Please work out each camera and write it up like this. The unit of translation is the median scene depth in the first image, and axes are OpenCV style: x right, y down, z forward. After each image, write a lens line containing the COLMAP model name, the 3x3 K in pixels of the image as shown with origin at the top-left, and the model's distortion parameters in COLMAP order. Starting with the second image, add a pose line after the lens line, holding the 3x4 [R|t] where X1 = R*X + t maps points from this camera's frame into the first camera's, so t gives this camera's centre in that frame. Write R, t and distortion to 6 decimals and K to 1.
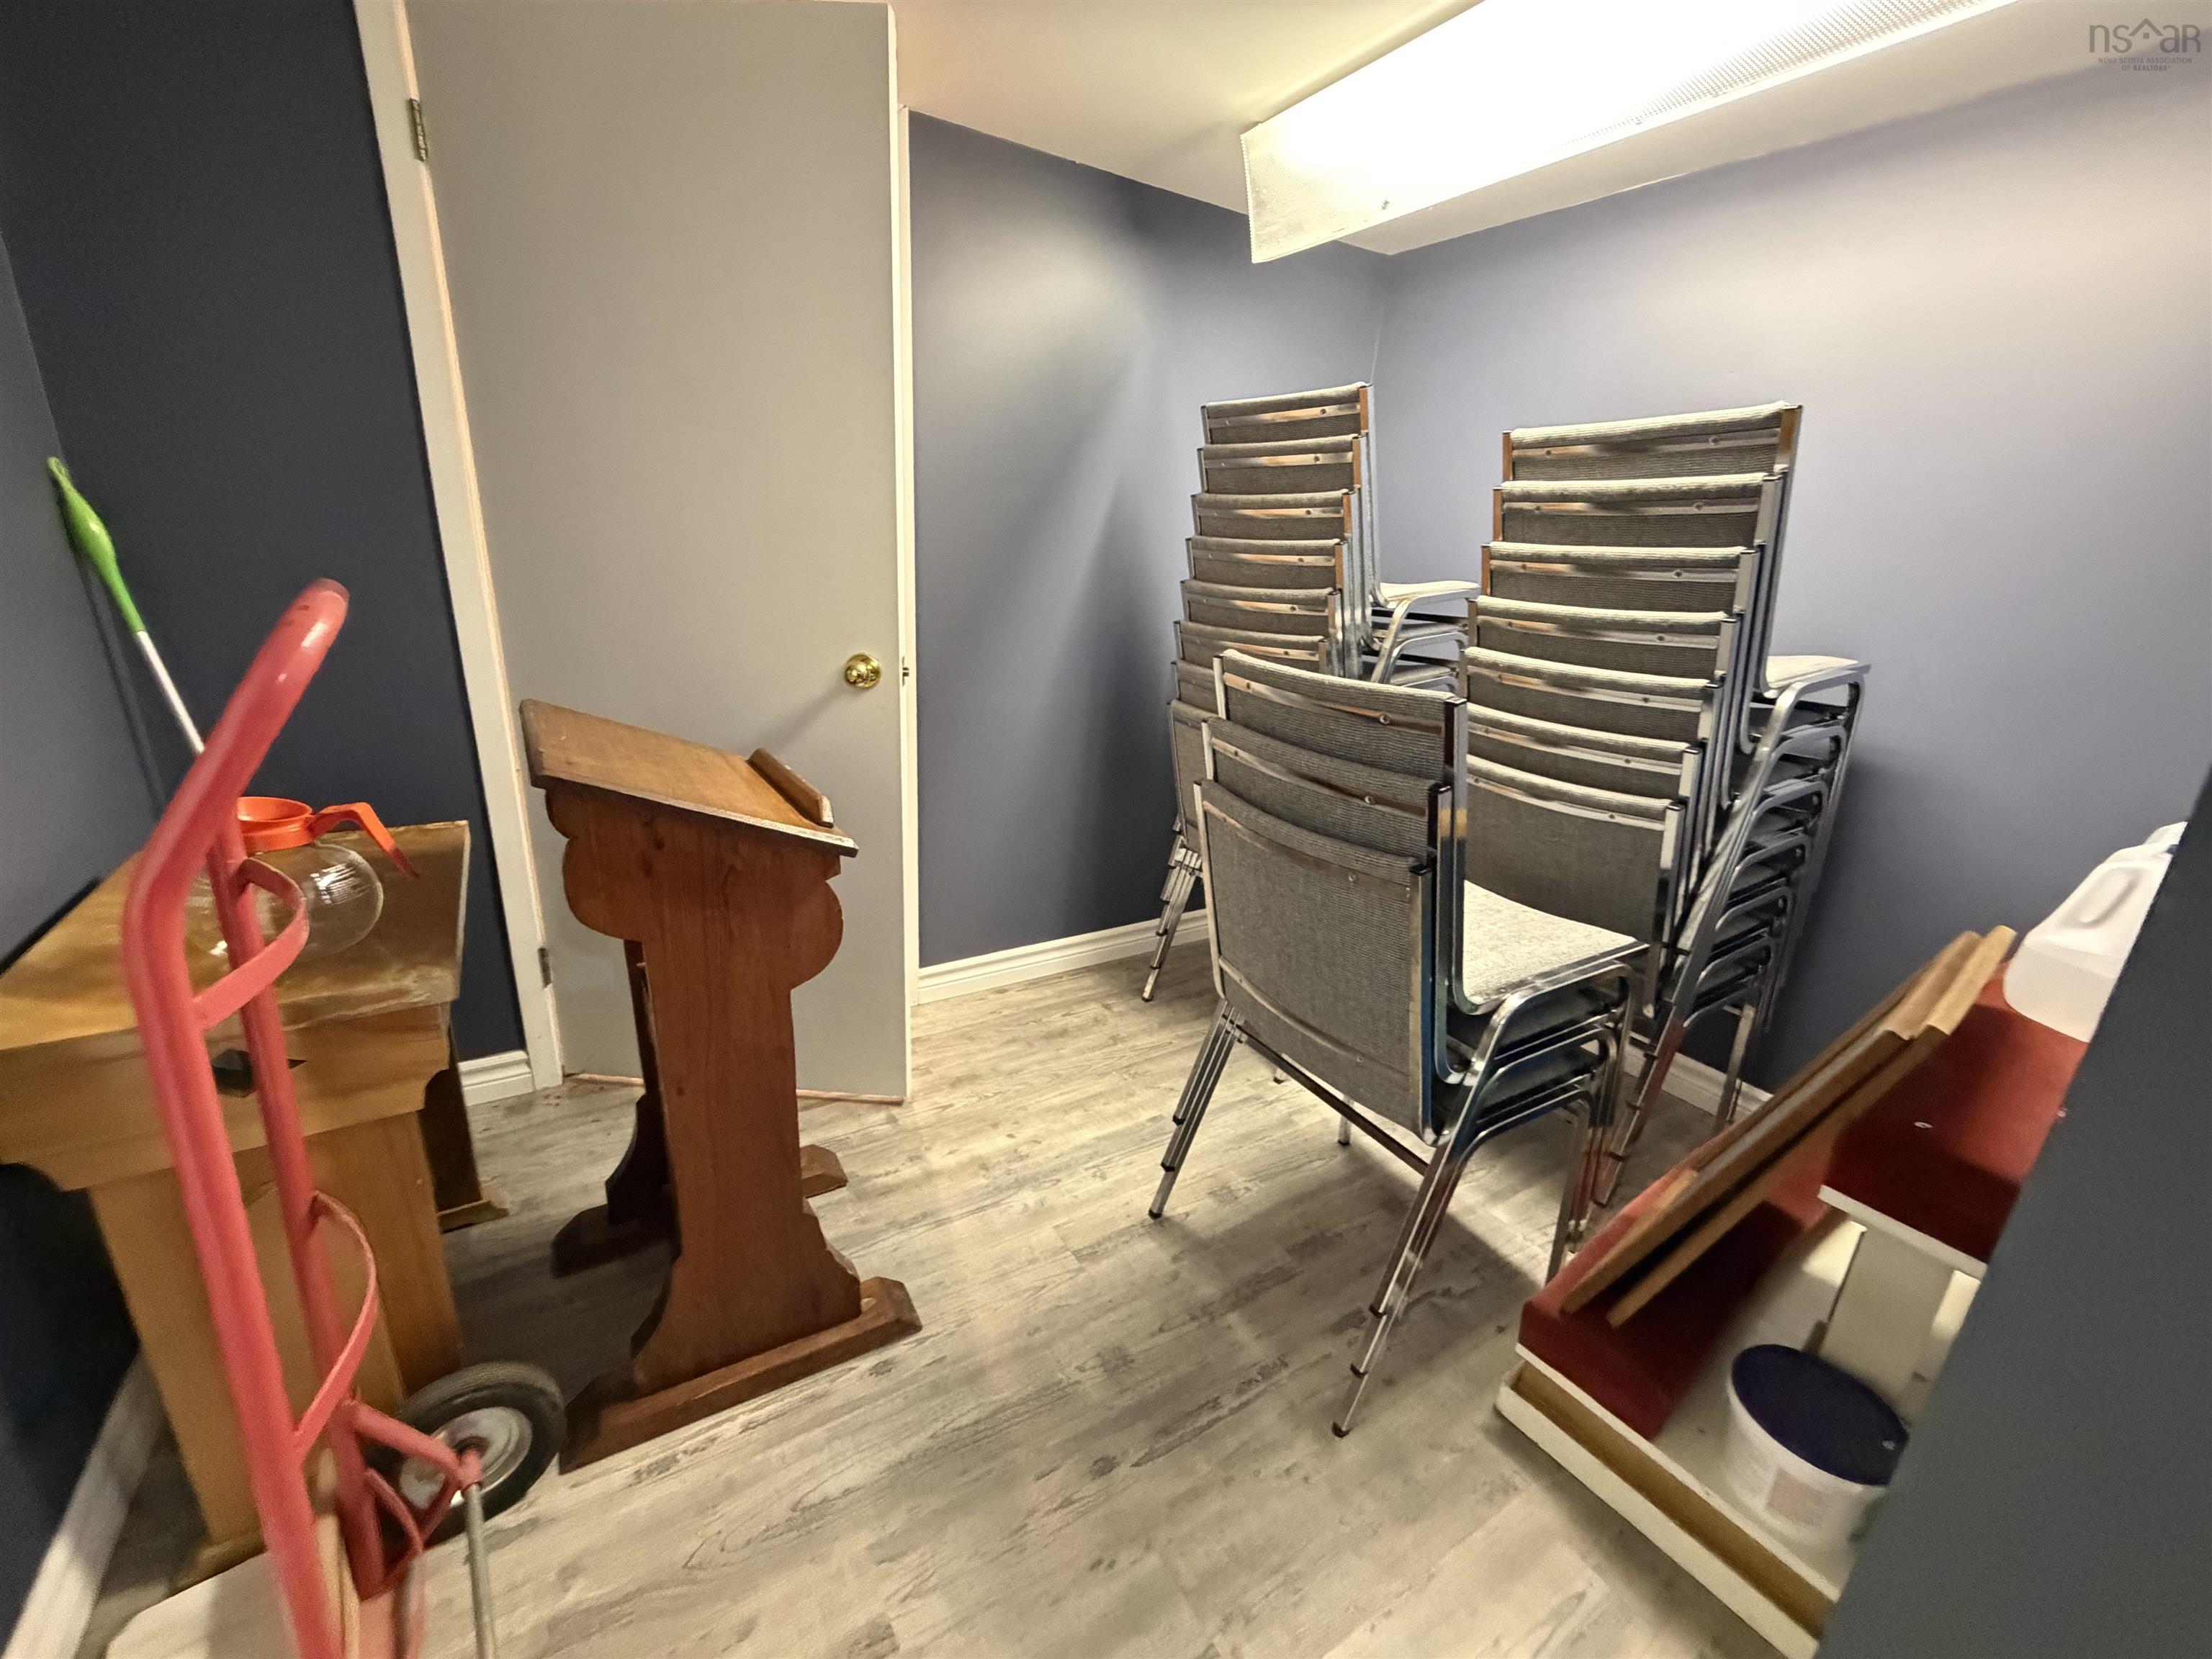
lens RADIAL K [[880.2, 0, 1100.1], [0, 880.2, 827.5], [0, 0, 1]] dist [-0.001072, -0.000292]
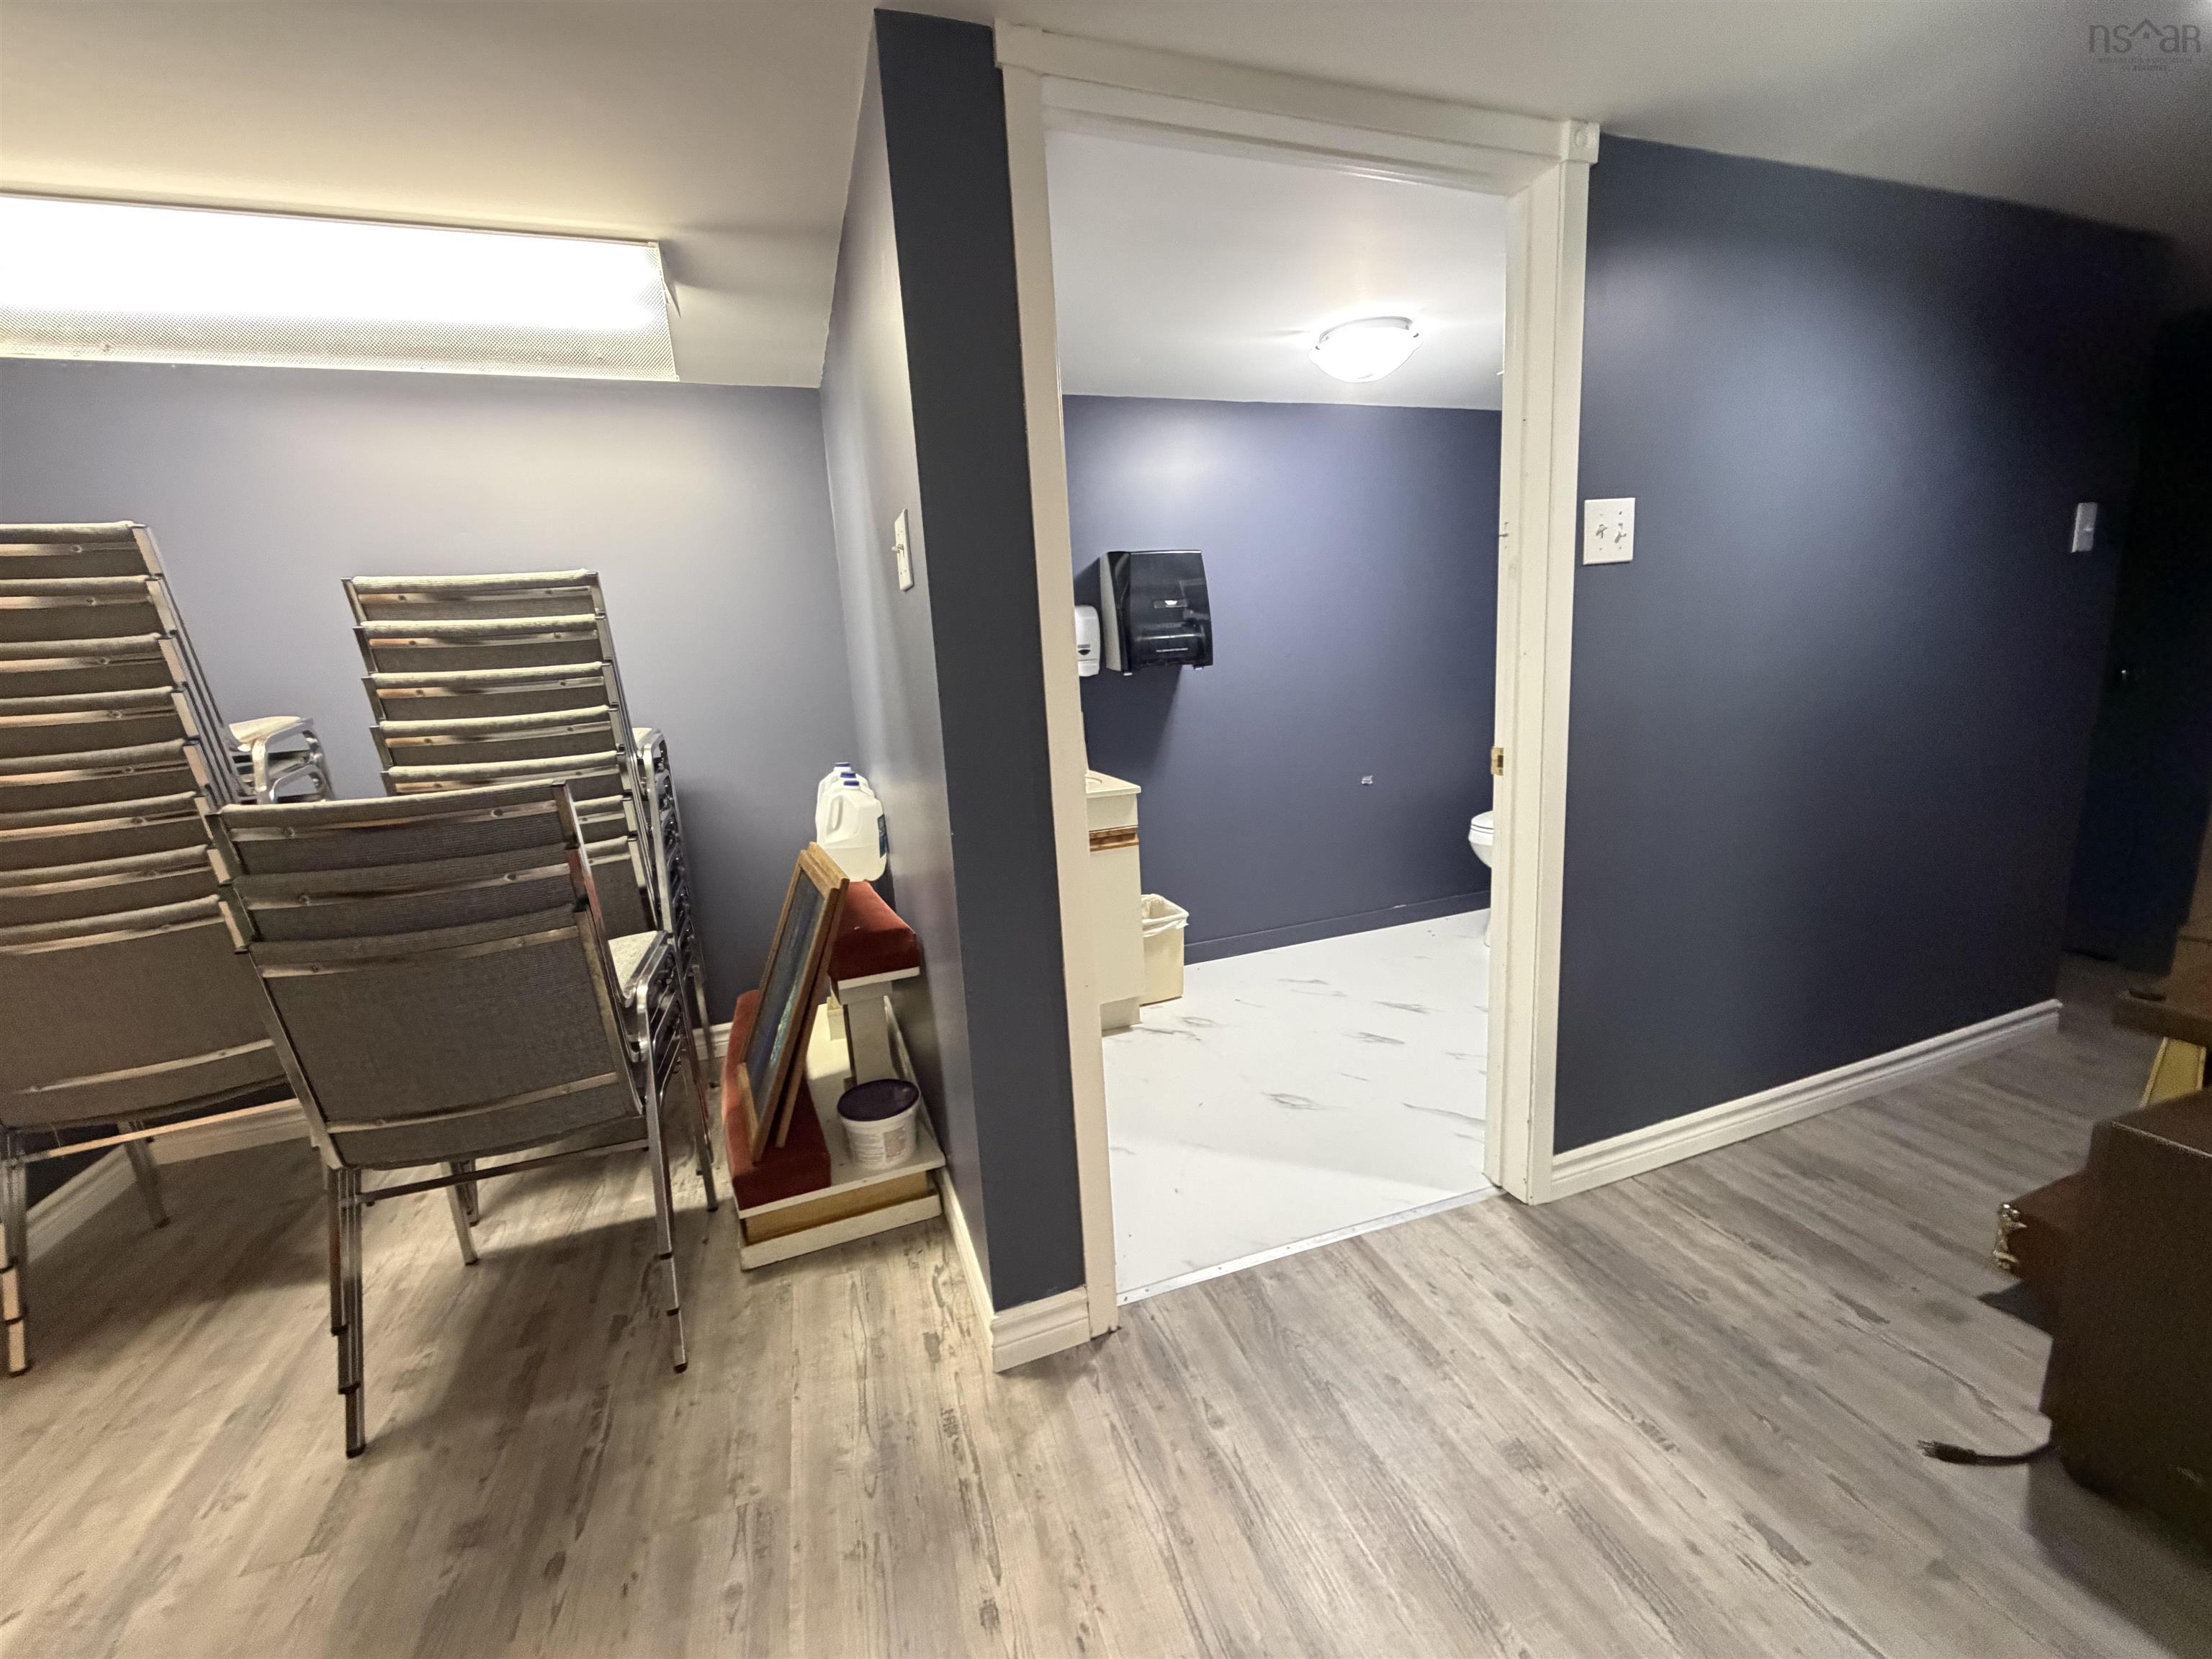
lens RADIAL K [[892.1, 0, 1106.0], [0, 892.1, 829.5], [0, 0, 1]] dist [0.001331, 0.000164]
pose [[0.217547, -0.252753, 0.942756, -0.531522], [0.355790, 0.919967, 0.164542, -0.002227], [-0.908893, 0.299627, 0.290063, -0.117600]]
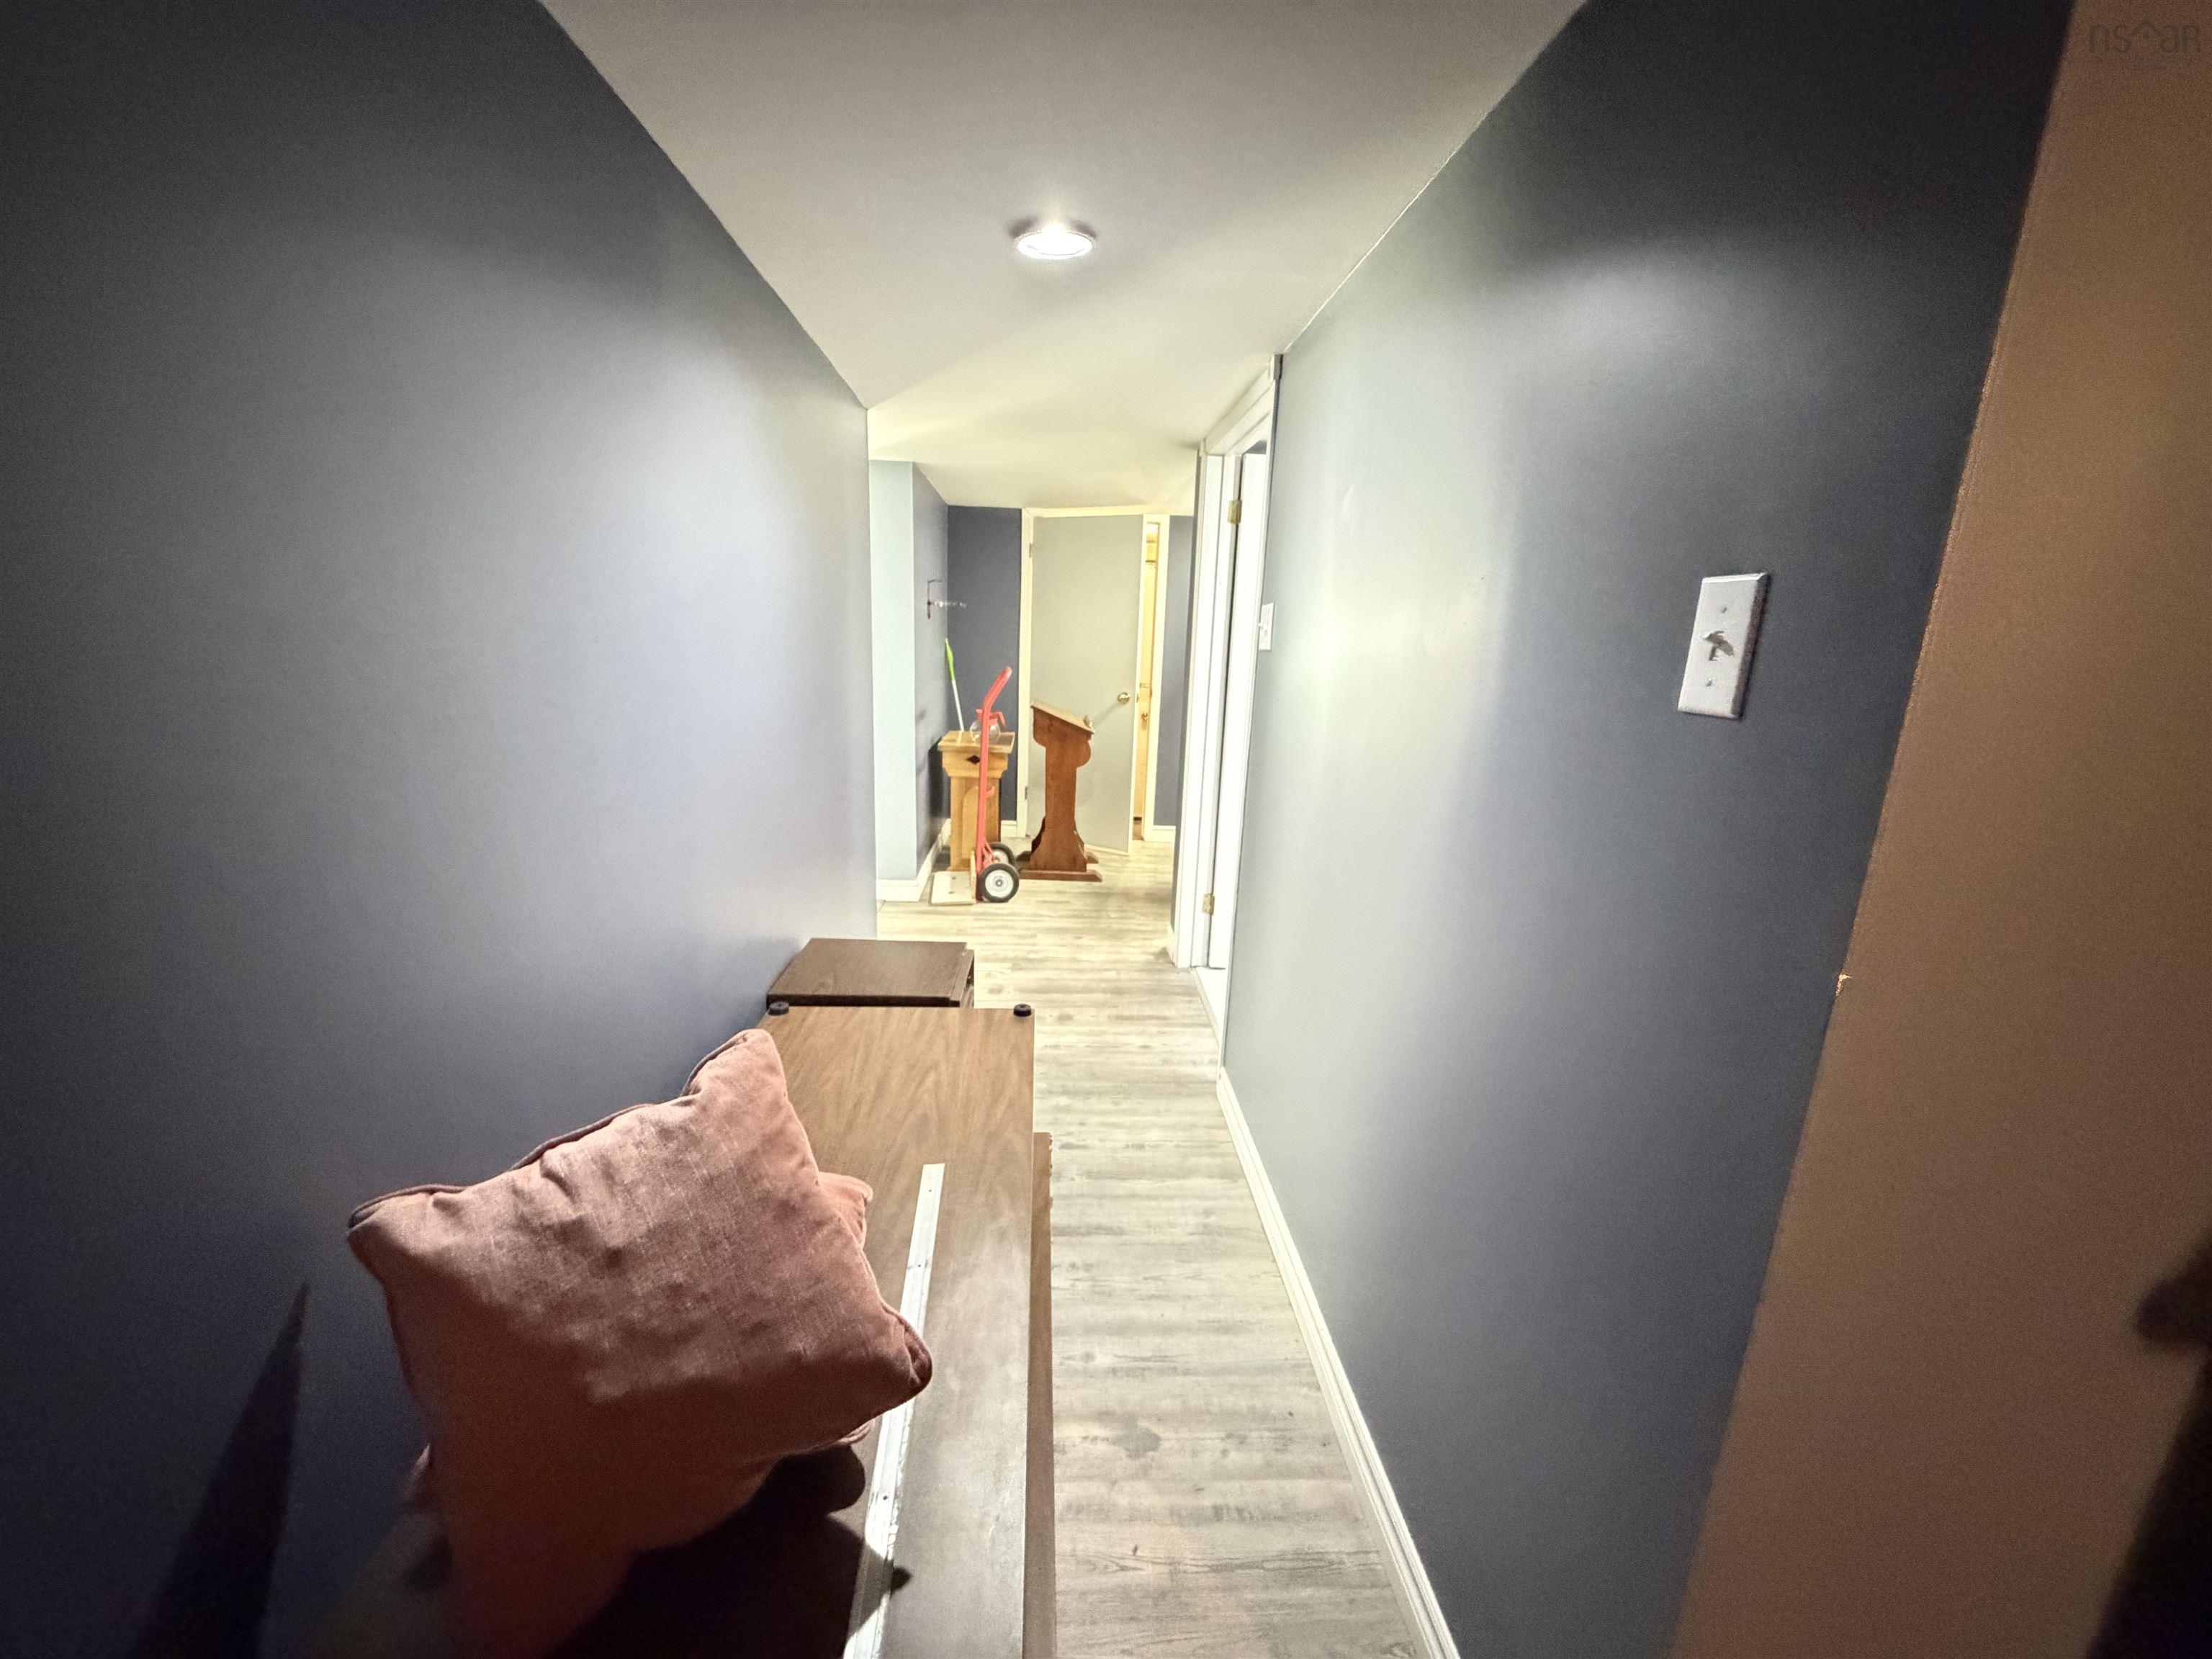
lens RADIAL K [[880.2, 0, 1100.1], [0, 880.2, 827.5], [0, 0, 1]] dist [-0.001072, -0.000292]
pose [[0.872026, 0.096442, -0.479865, 1.442410], [-0.145123, 0.987256, -0.065307, 0.591788], [0.467451, 0.126589, 0.874908, -2.068871]]
